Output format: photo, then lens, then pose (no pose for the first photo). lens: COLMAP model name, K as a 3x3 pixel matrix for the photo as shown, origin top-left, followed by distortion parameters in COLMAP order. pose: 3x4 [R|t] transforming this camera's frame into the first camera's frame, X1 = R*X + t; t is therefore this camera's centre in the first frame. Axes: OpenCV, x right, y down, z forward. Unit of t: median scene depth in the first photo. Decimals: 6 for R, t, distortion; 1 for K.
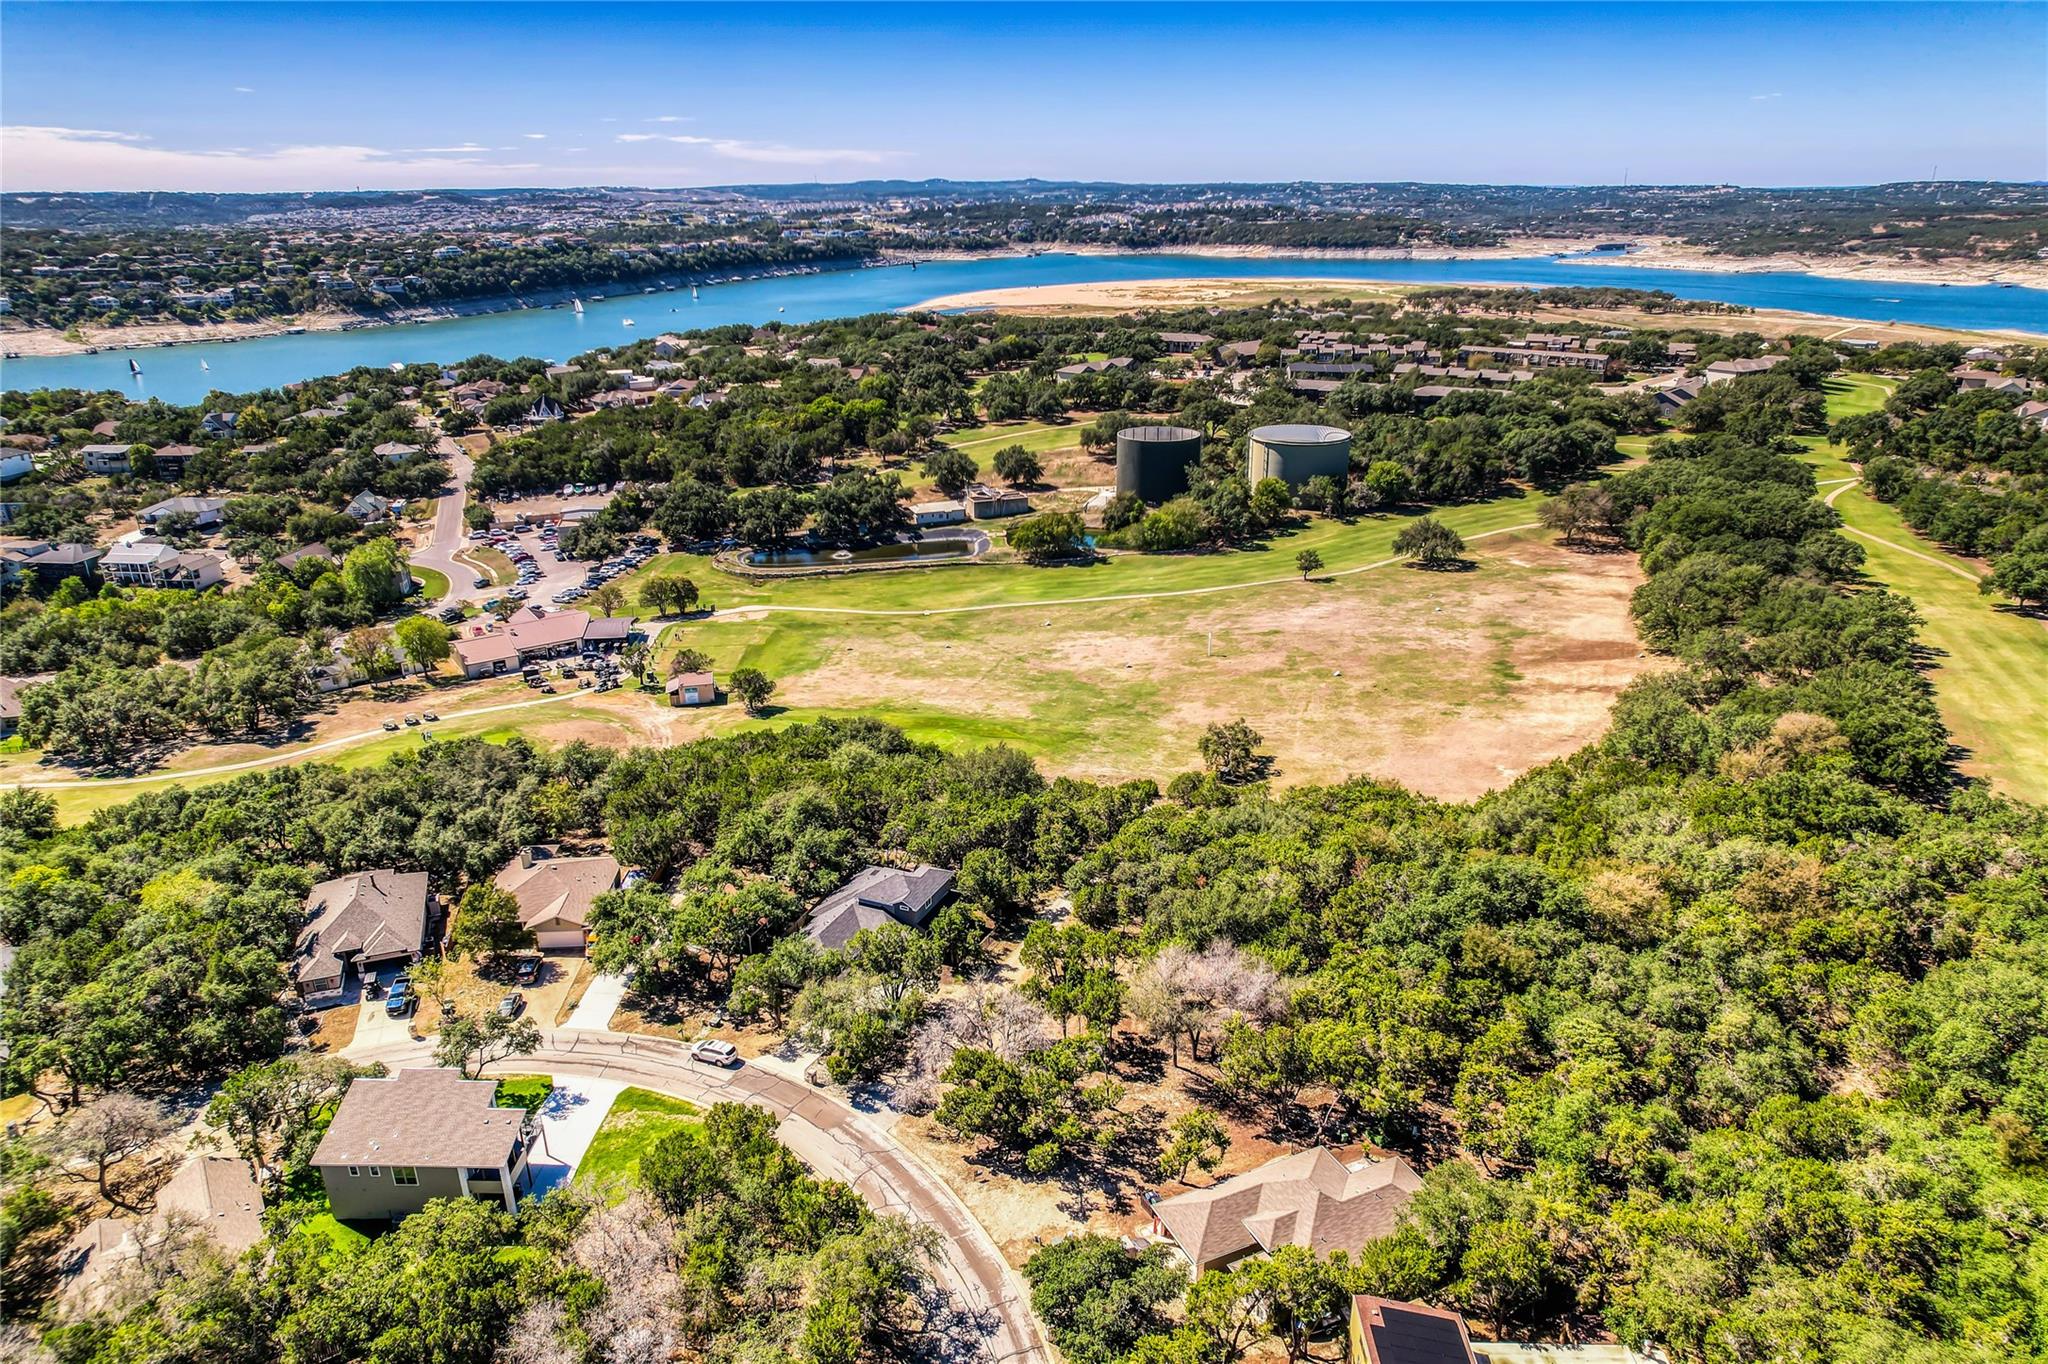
lens RADIAL K [[1310.5, 0, 1024.0], [0, 1310.5, 682.0], [0, 0, 1]] dist [-0.082798, 0.079197]
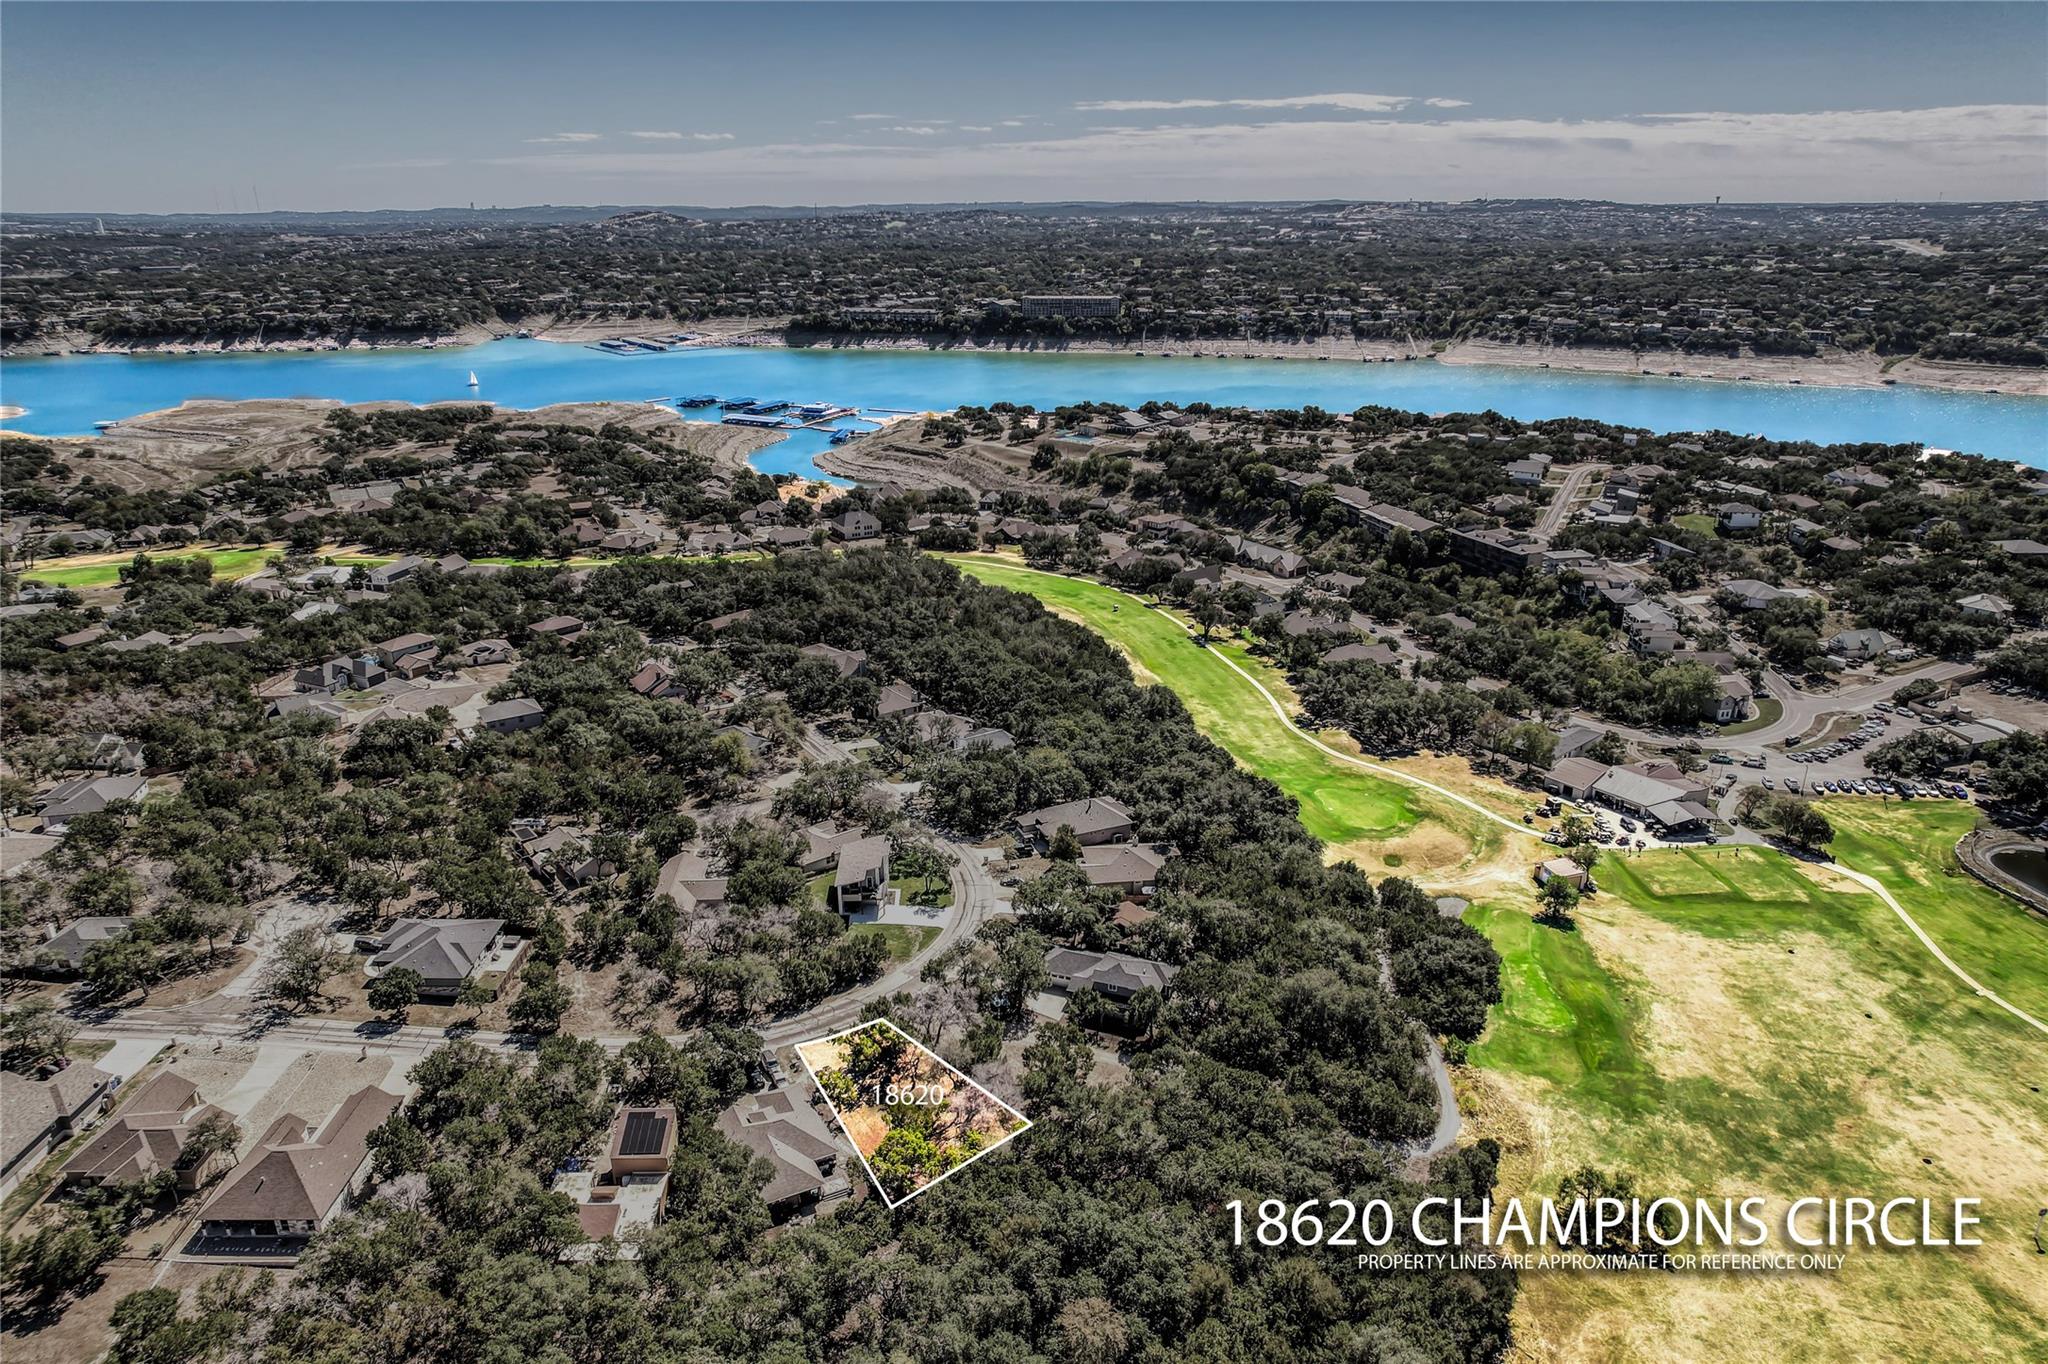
lens RADIAL K [[1310.5, 0, 1024.0], [0, 1310.5, 682.0], [0, 0, 1]] dist [-0.082798, 0.079197]
pose [[0.059178, 0.360328, -0.930947, 0.385064], [-0.350029, 0.880860, 0.318692, -0.183510], [0.934868, 0.306999, 0.178253, 0.176222]]
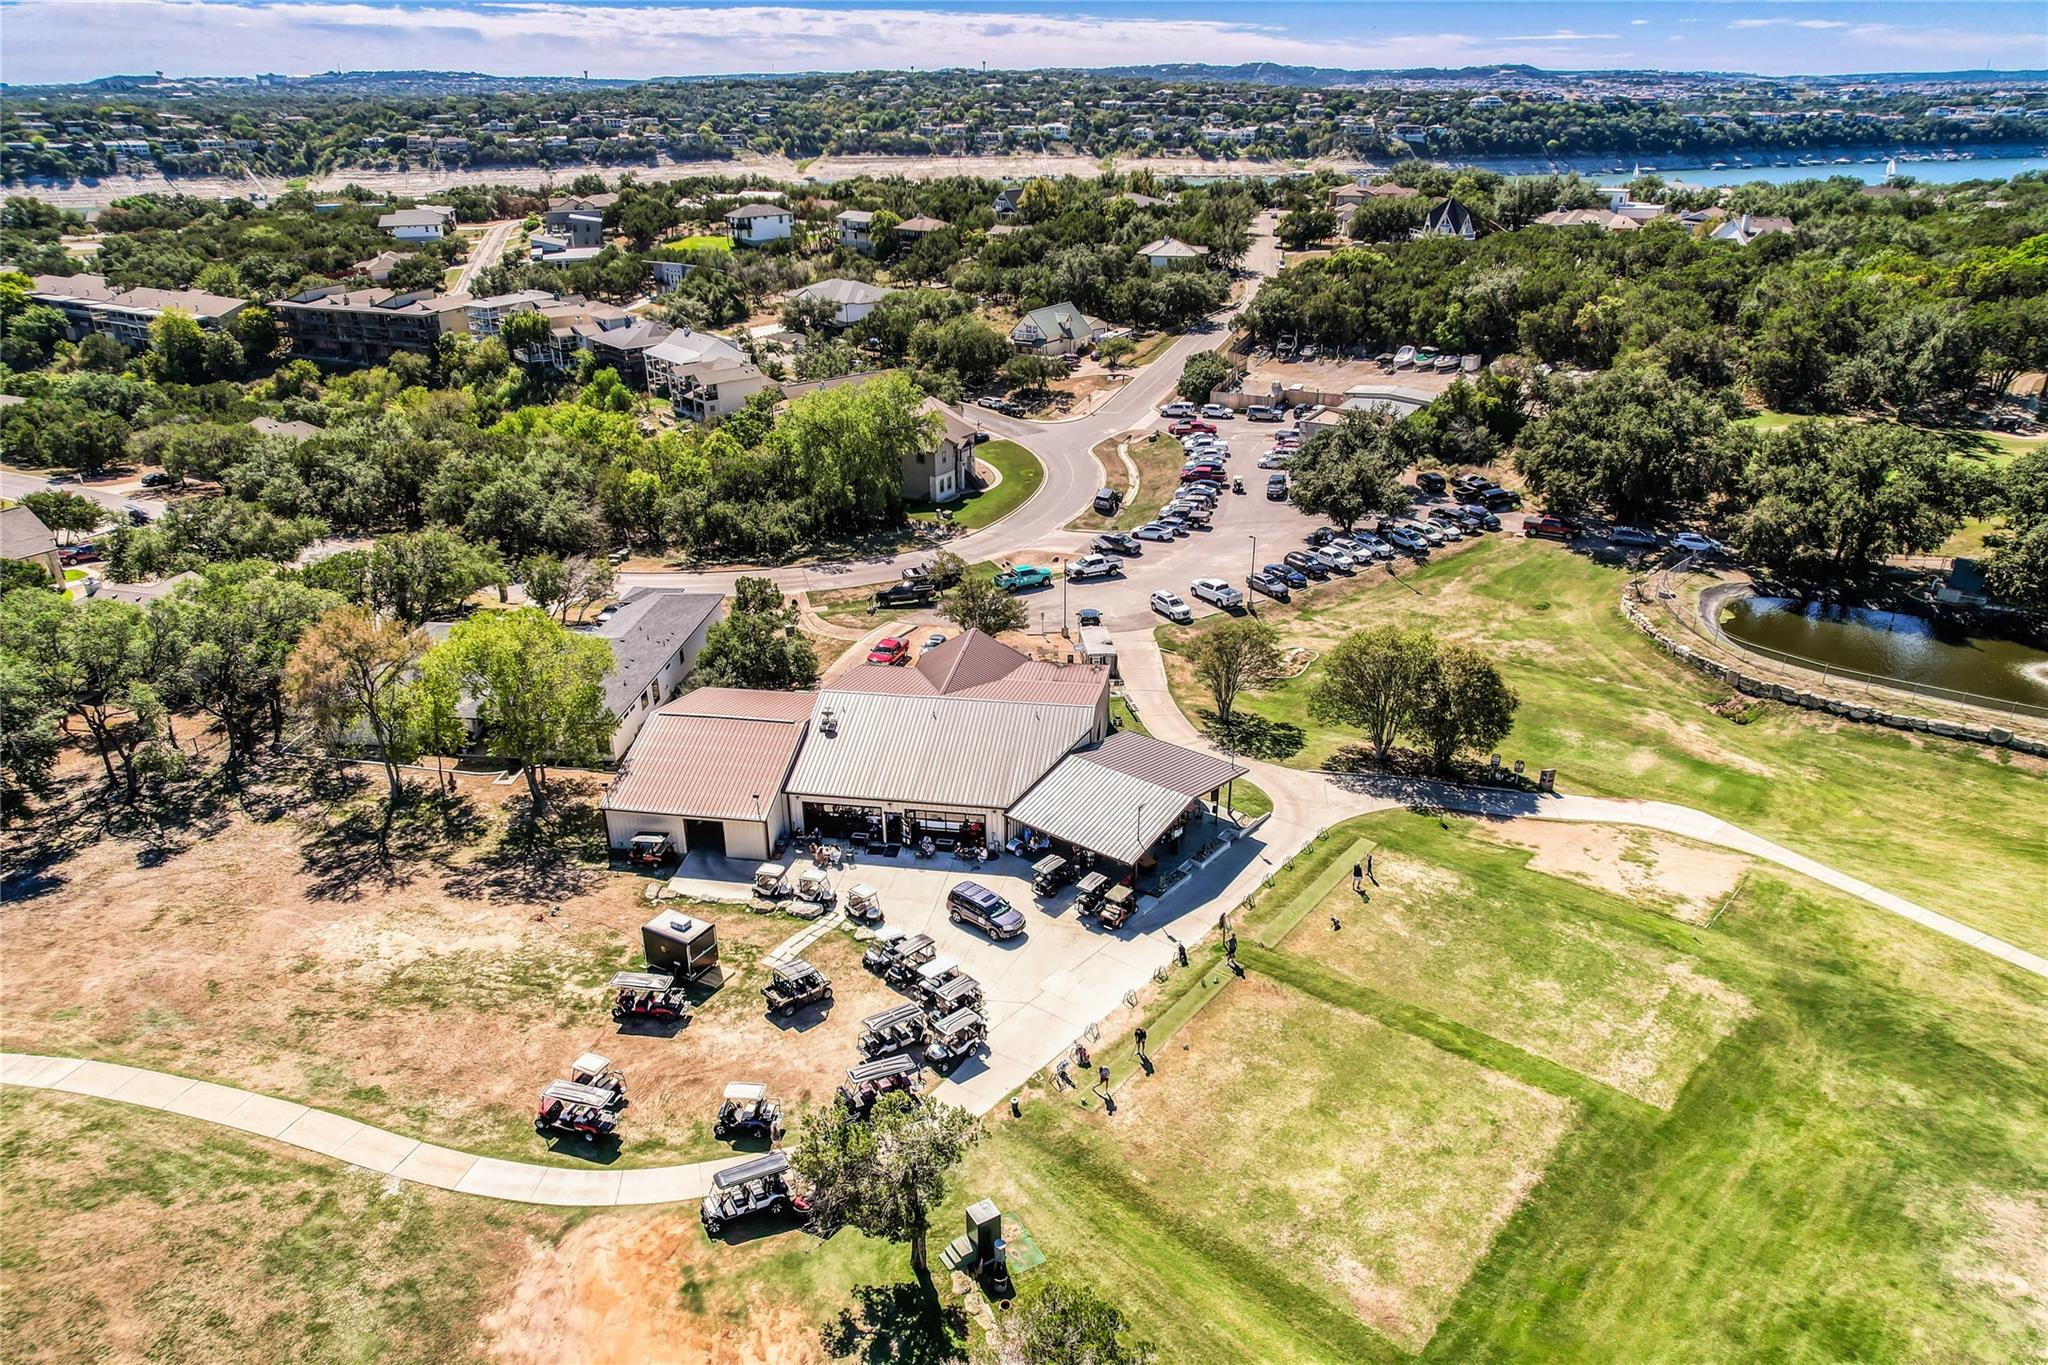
lens RADIAL K [[1310.5, 0, 1024.0], [0, 1310.5, 682.5], [0, 0, 1]] dist [-0.082798, 0.079197]
pose [[0.736861, 0.289964, -0.610703, -0.108205], [-0.243746, 0.956538, 0.160069, -0.067623], [0.630575, 0.030908, 0.775513, 0.492515]]
